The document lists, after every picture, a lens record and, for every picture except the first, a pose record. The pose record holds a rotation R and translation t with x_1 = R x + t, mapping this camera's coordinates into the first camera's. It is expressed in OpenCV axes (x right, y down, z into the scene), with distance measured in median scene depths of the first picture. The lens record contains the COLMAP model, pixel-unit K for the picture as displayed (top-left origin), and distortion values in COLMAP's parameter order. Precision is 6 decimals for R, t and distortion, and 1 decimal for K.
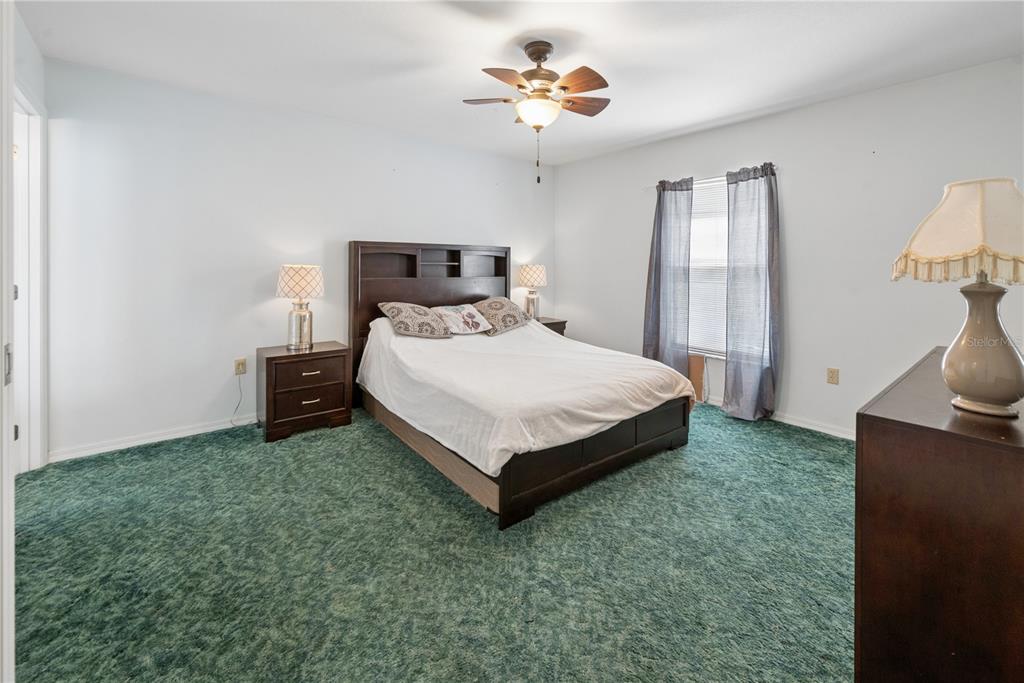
lens RADIAL K [[434.8, 0, 515.8], [0, 434.8, 265.4], [0, 0, 1]] dist [-0.000004, -0.000216]
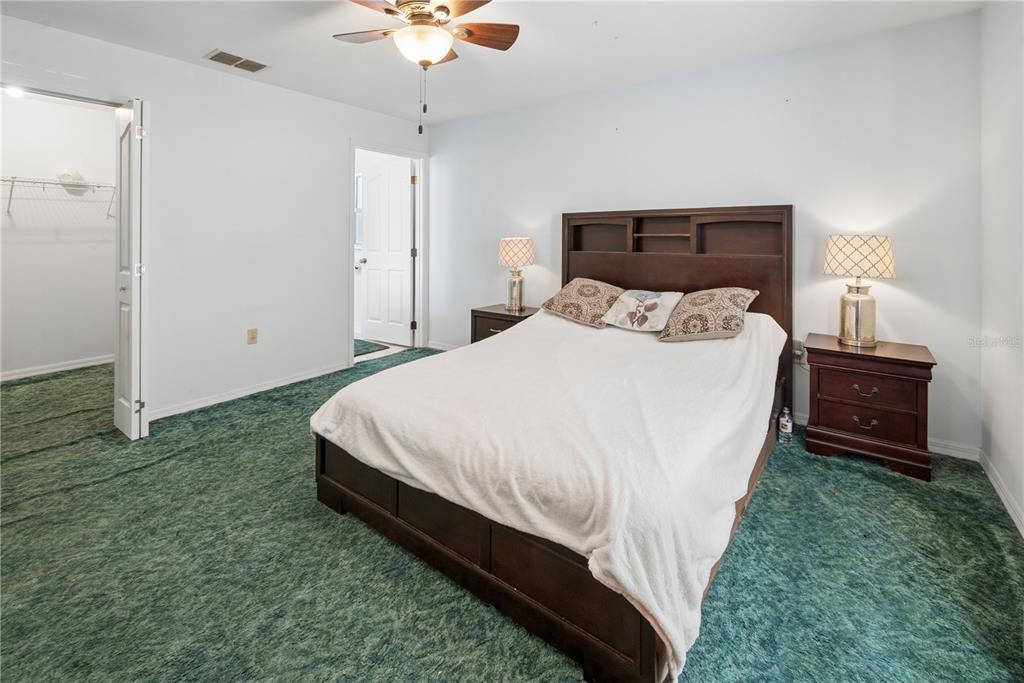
lens RADIAL K [[440.4, 0, 513.6], [0, 440.4, 233.4], [0, 0, 1]] dist [-0.000329, -0.000322]
pose [[0.252434, -0.013223, -0.967524, 0.878458], [0.001989, 0.999912, -0.013147, 0.005363], [0.967612, 0.001395, 0.252438, 0.961479]]
